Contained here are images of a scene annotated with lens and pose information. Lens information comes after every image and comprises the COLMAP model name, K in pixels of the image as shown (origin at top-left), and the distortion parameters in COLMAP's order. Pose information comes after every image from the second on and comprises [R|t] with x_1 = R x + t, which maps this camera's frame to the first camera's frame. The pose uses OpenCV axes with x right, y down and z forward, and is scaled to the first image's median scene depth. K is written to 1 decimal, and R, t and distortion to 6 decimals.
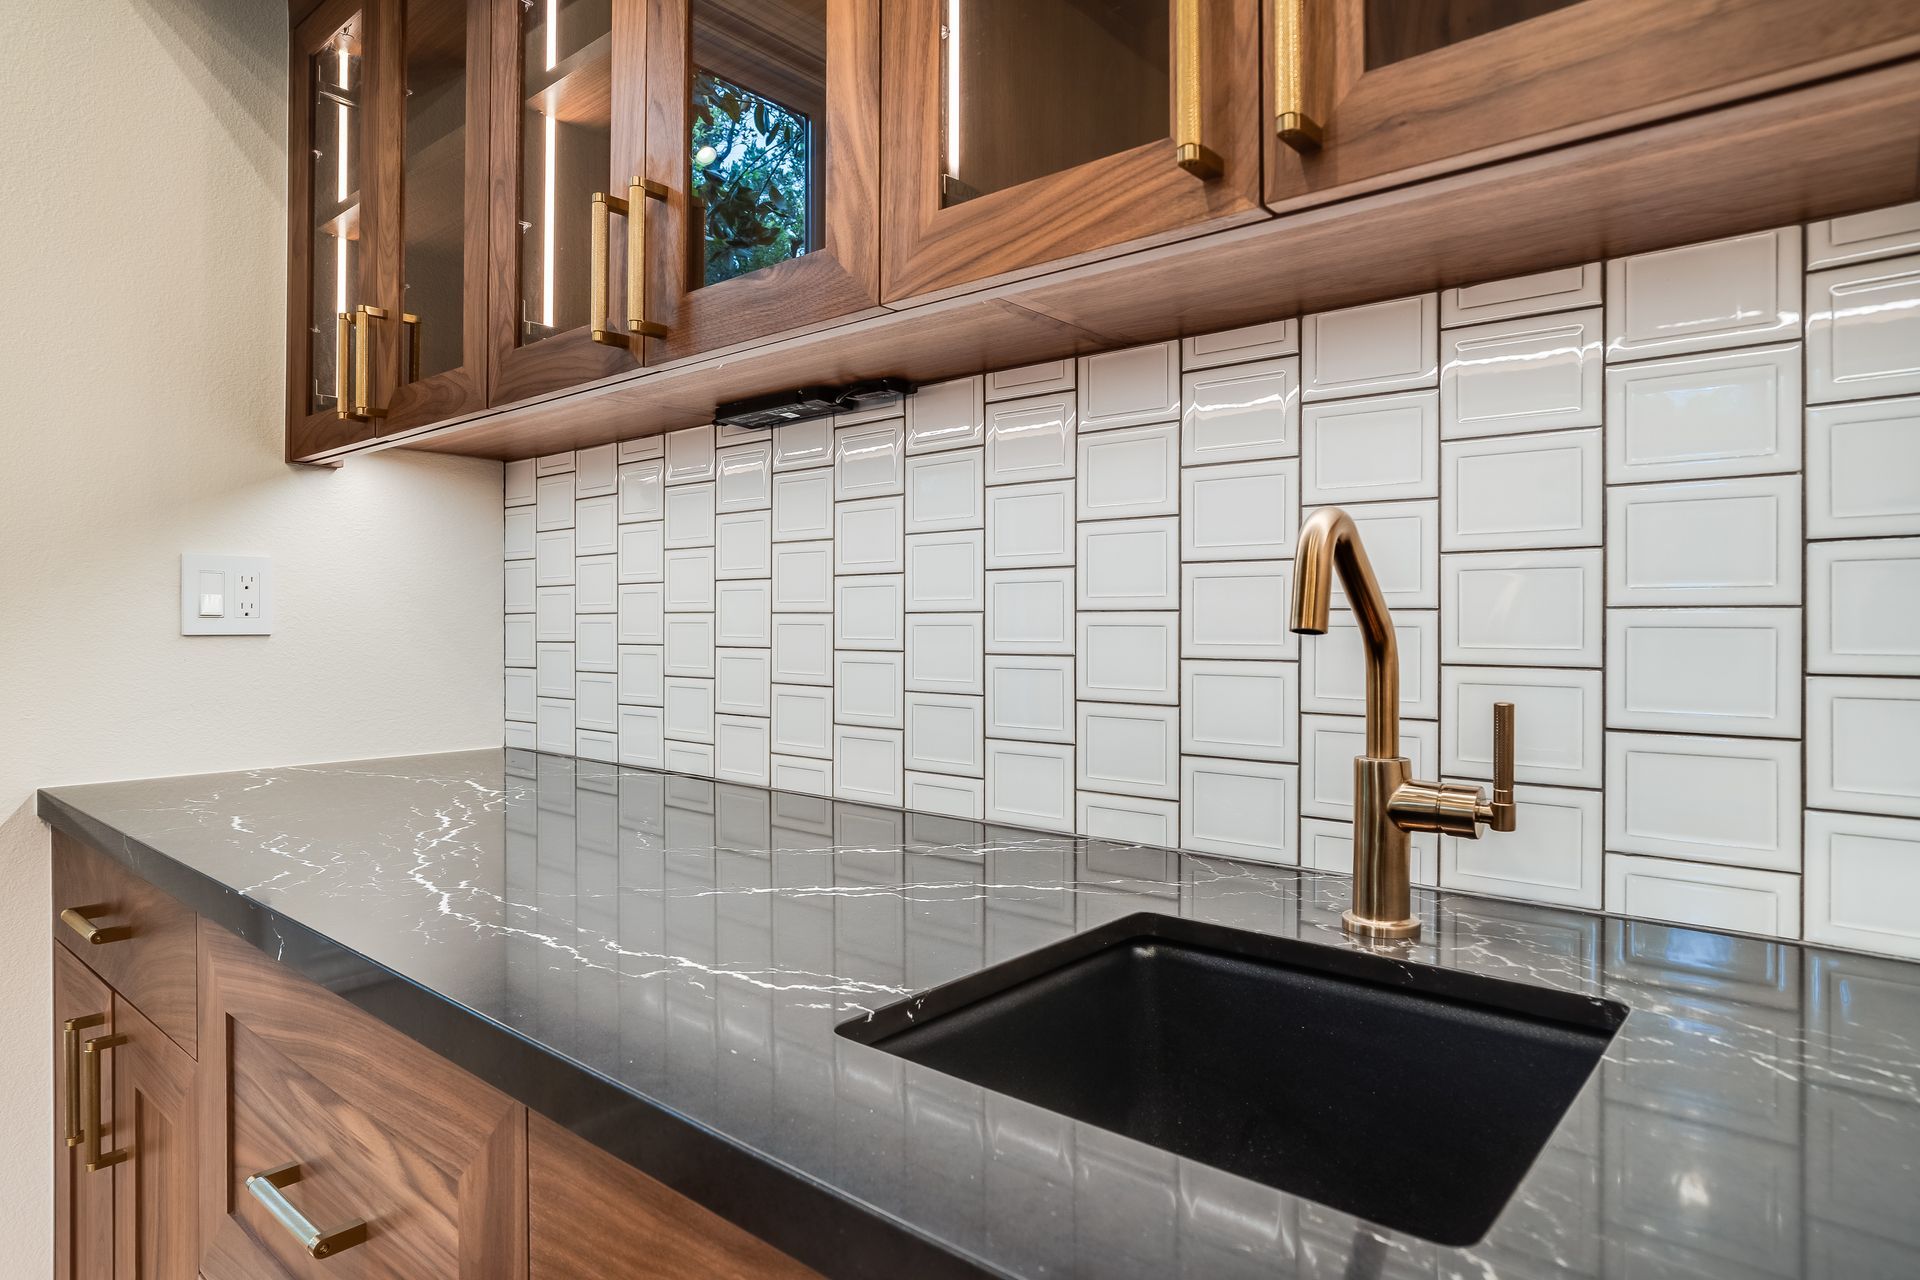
lens RADIAL K [[985.7, 0, 900.4], [0, 985.7, 597.5], [0, 0, 1]] dist [-0.027716, 0.000266]
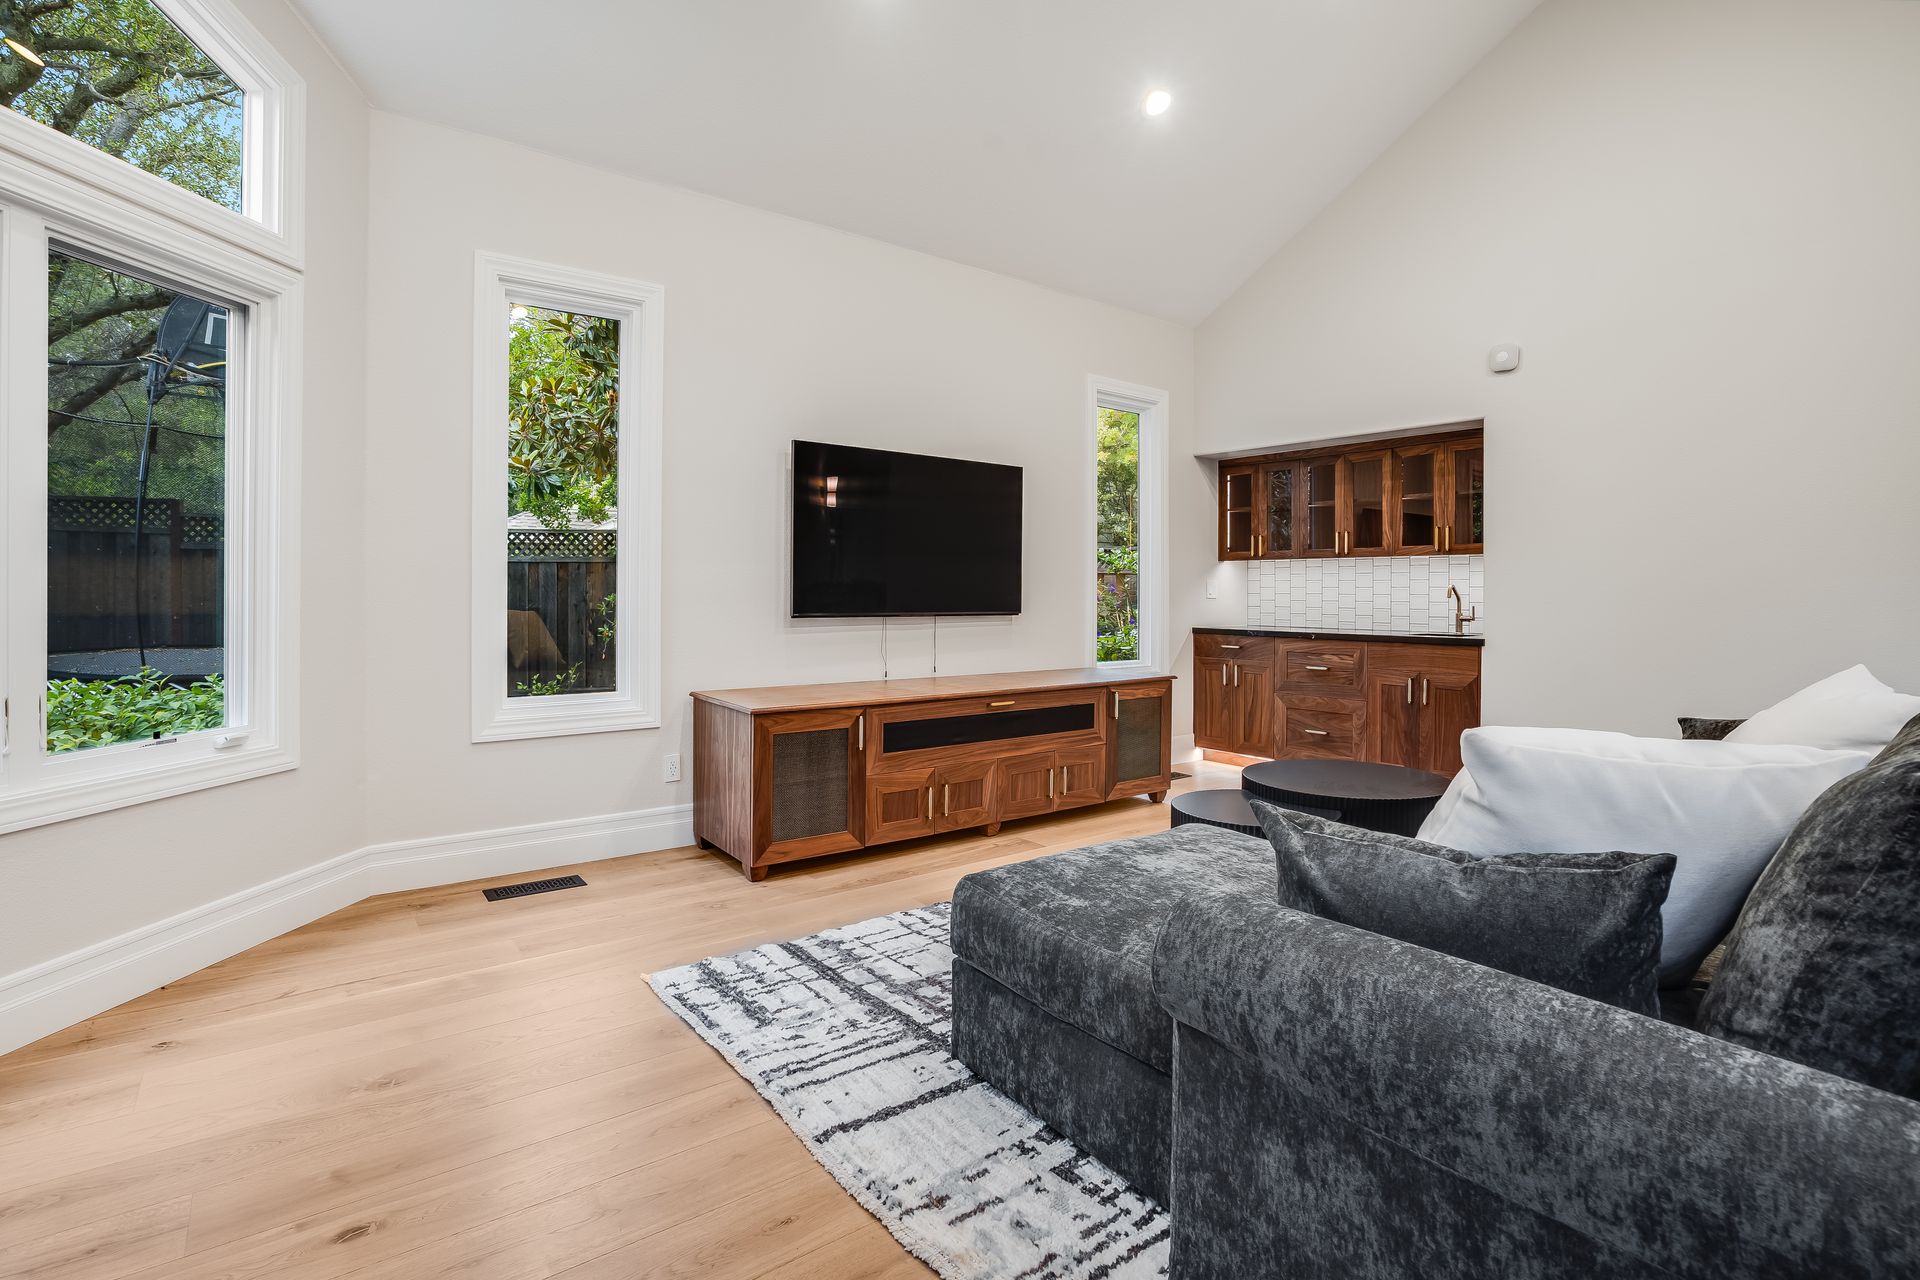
lens RADIAL K [[941.5, 0, 929.4], [0, 941.5, 577.5], [0, 0, 1]] dist [0.000192, 0.000109]
pose [[0.991644, 0.003234, -0.128962, -2.346153], [-0.002576, 0.999983, 0.005270, -0.132553], [0.128977, -0.004894, 0.991636, -5.996103]]
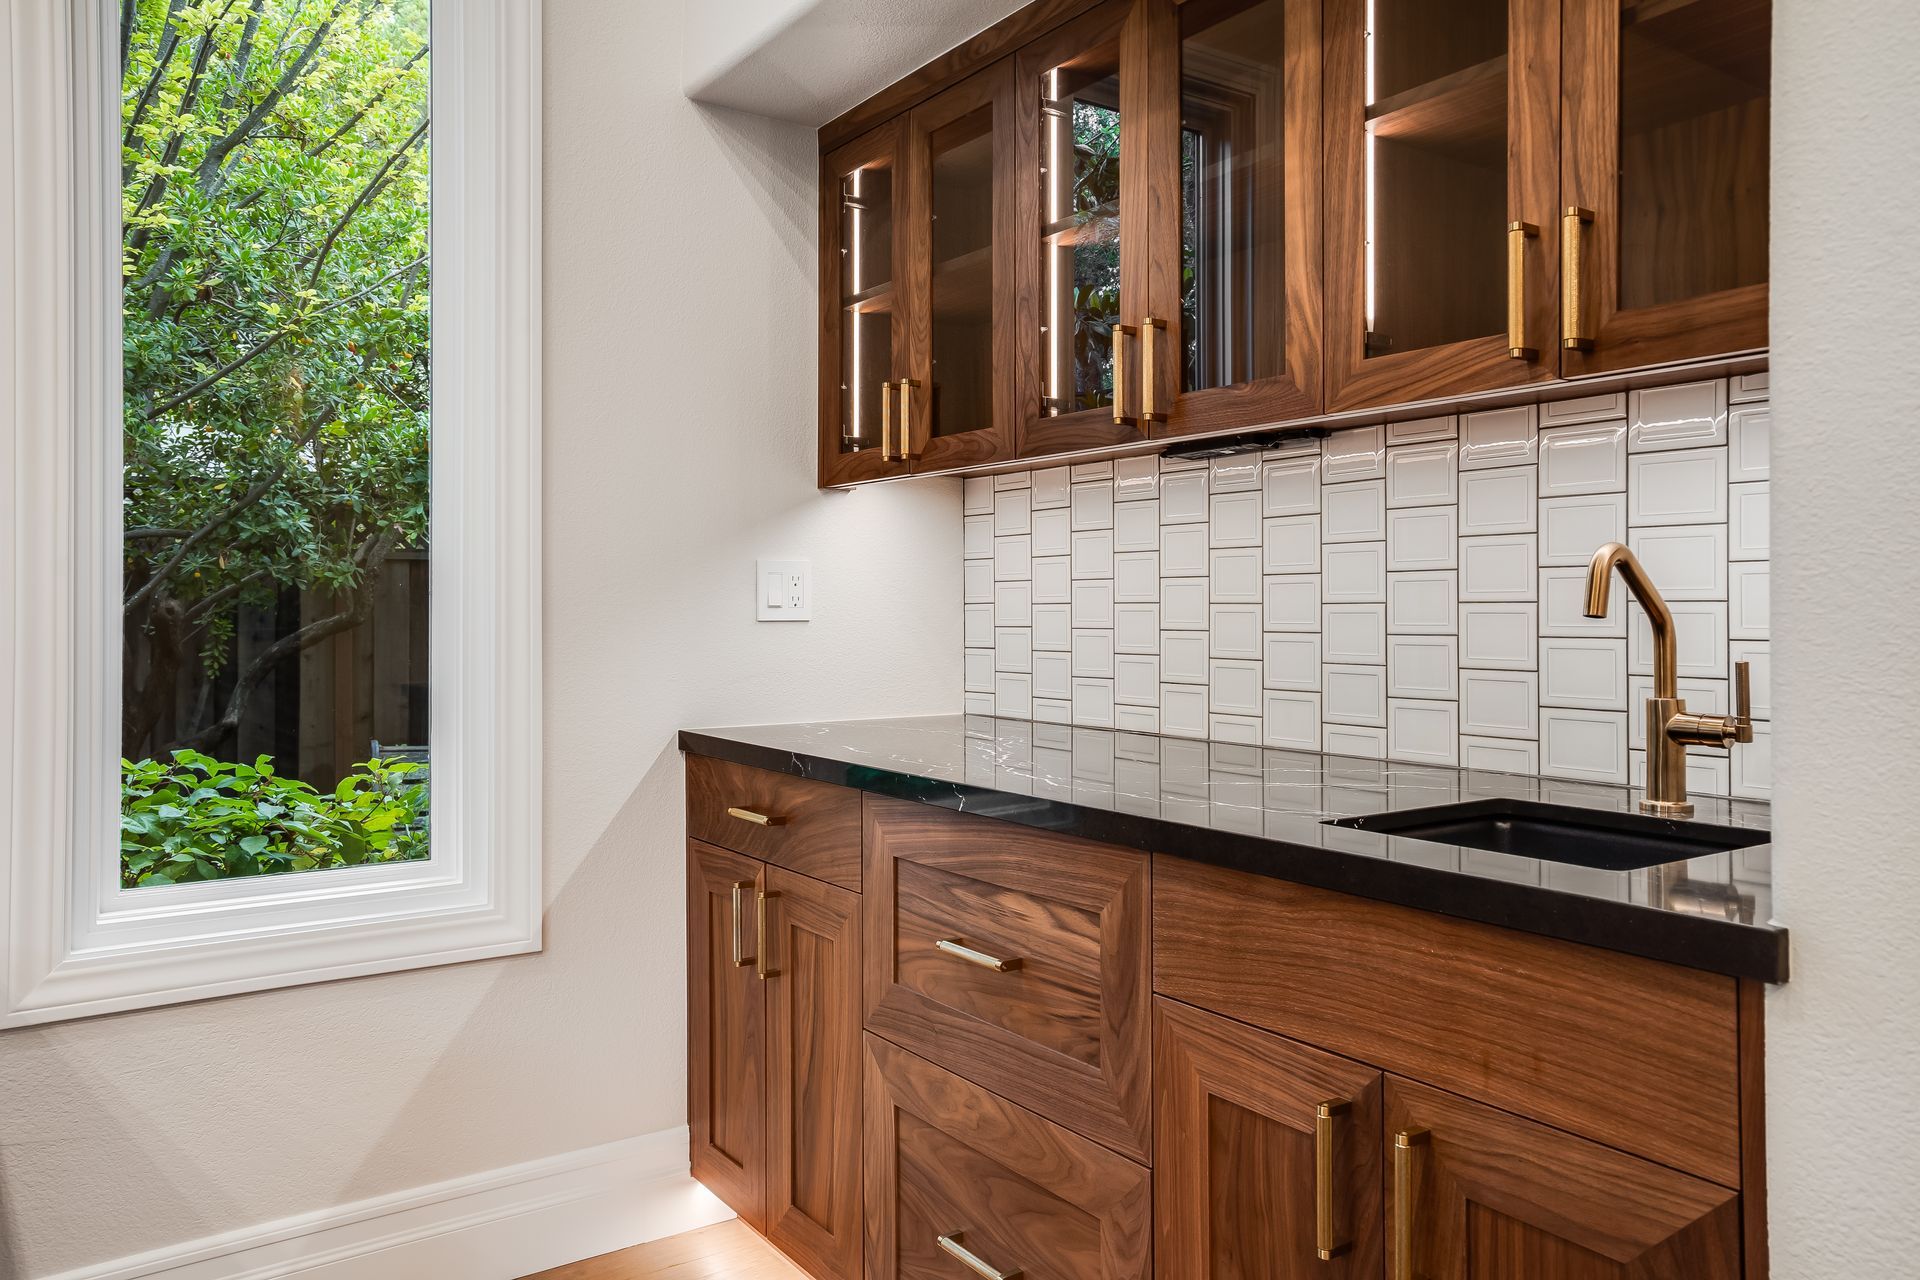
lens RADIAL K [[1240.3, 0, 967.7], [0, 1240.3, 583.7], [0, 0, 1]] dist [-0.002482, 0.025215]
pose [[0.976423, -0.006069, -0.215780, -0.130699], [0.007089, 0.999967, 0.003953, -0.027034], [0.215749, -0.005390, 0.976434, -0.944358]]
